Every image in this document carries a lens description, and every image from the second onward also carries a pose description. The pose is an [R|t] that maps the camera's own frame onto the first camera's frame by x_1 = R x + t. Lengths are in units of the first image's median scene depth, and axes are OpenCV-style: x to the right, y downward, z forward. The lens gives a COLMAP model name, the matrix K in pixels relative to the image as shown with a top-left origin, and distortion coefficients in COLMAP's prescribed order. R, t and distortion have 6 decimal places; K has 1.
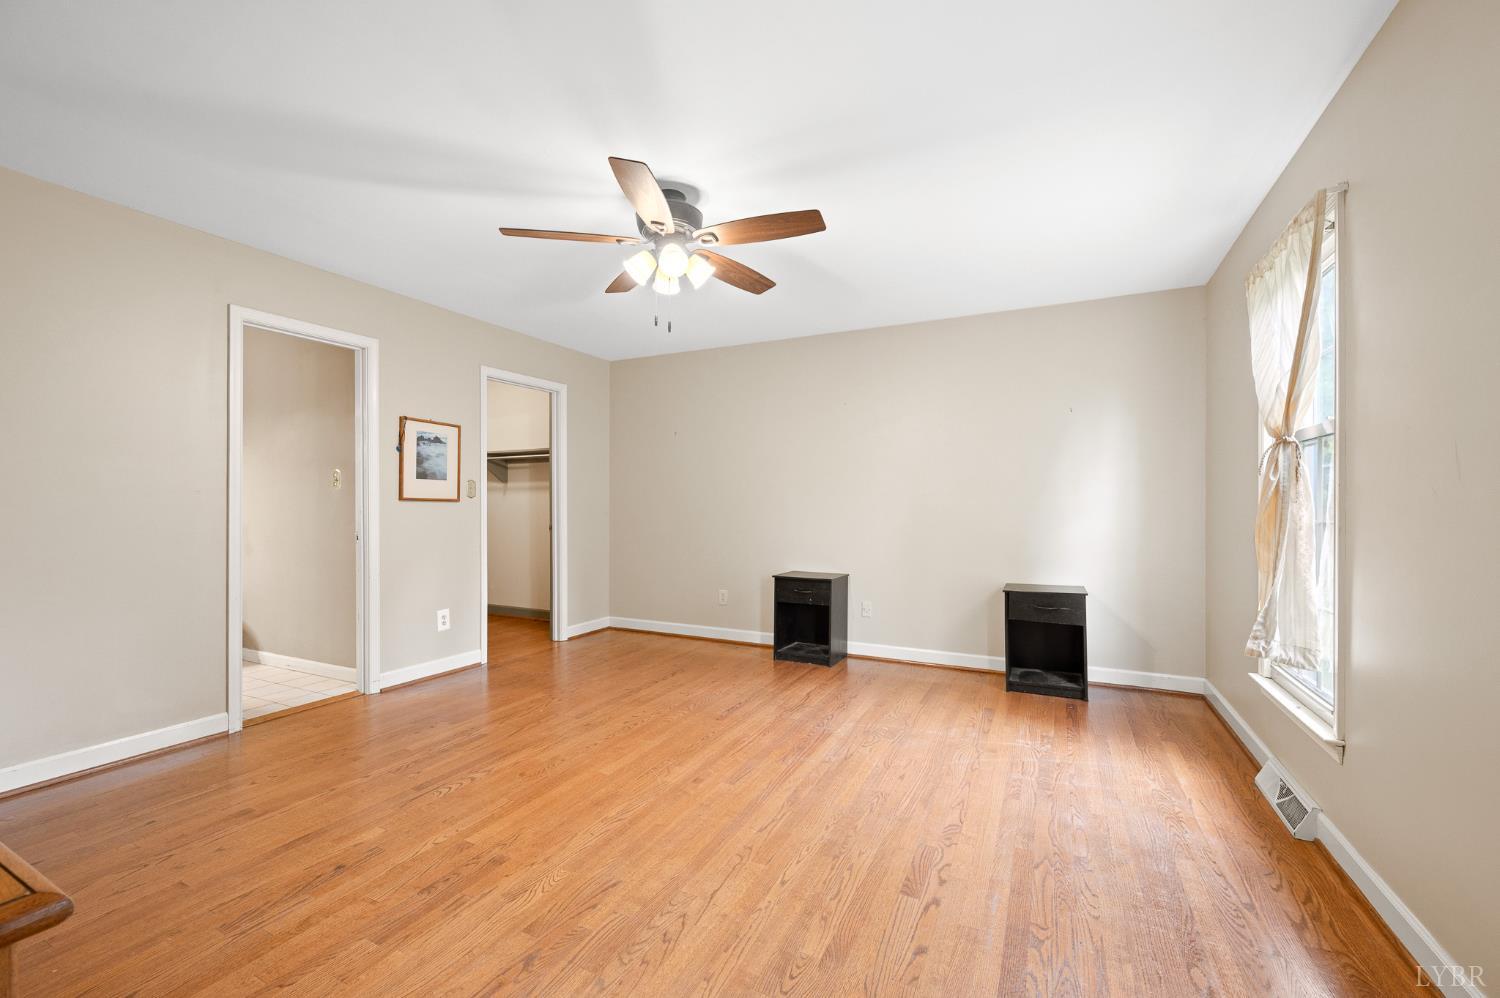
lens RADIAL K [[606.4, 0, 748.3], [0, 606.4, 502.6], [0, 0, 1]] dist [-0.000072, 0.000098]
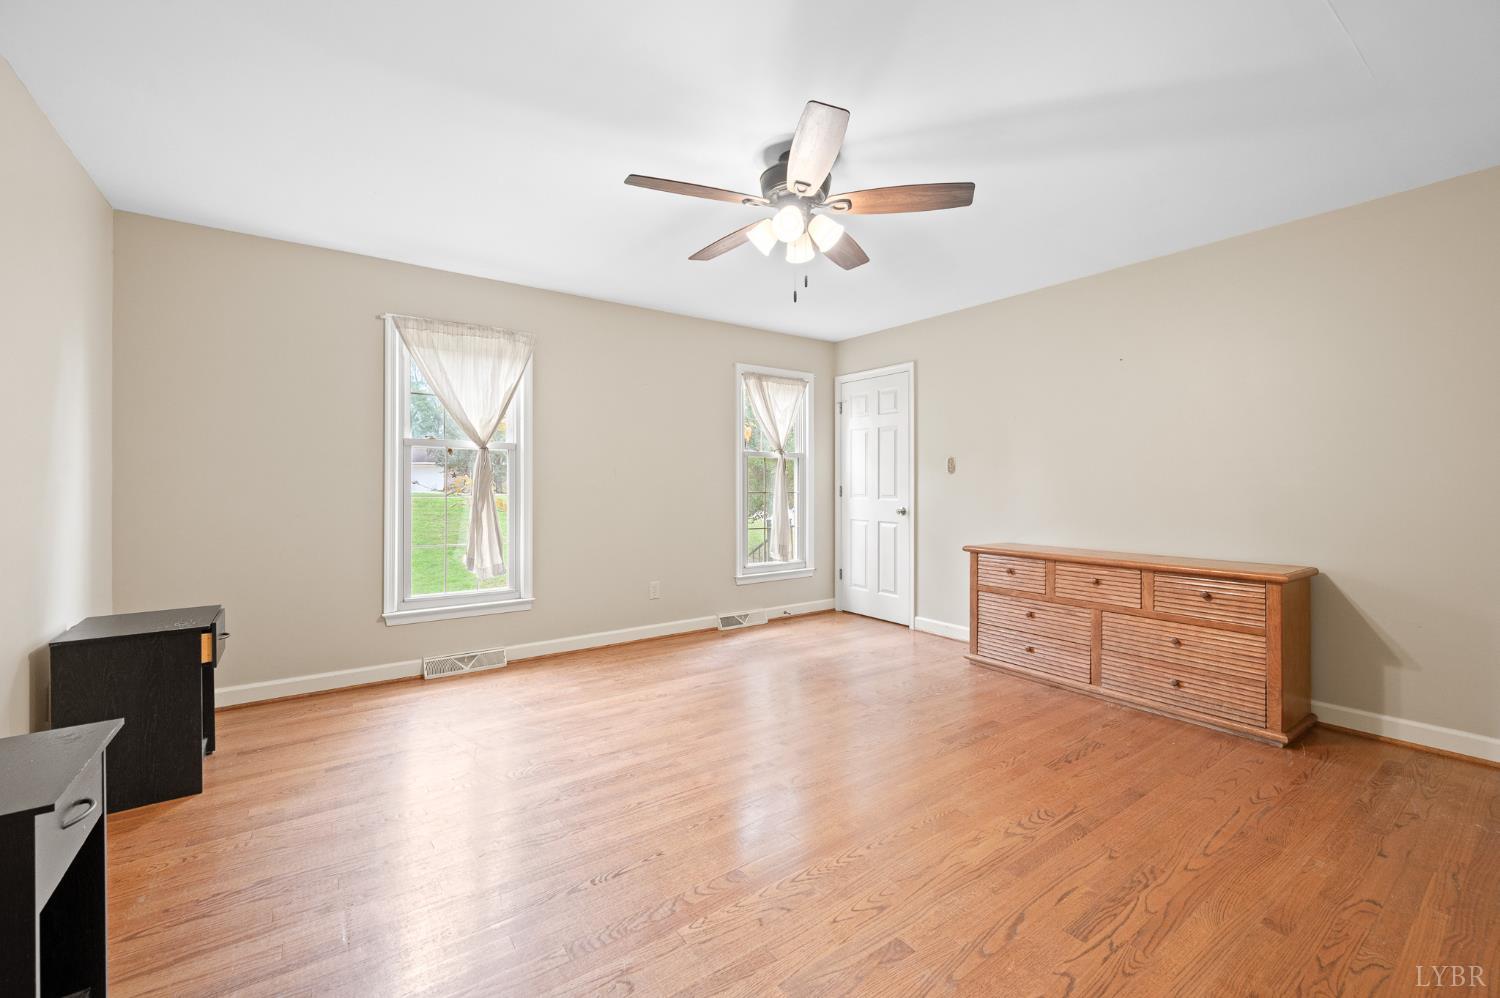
lens RADIAL K [[606.4, 0, 750.6], [0, 606.4, 491.8], [0, 0, 1]] dist [-0.000072, 0.000098]
pose [[-0.886022, -0.003854, 0.463628, -0.569491], [-0.001638, 0.999985, 0.005182, 0.007721], [-0.463641, 0.003832, -0.886015, 2.111286]]
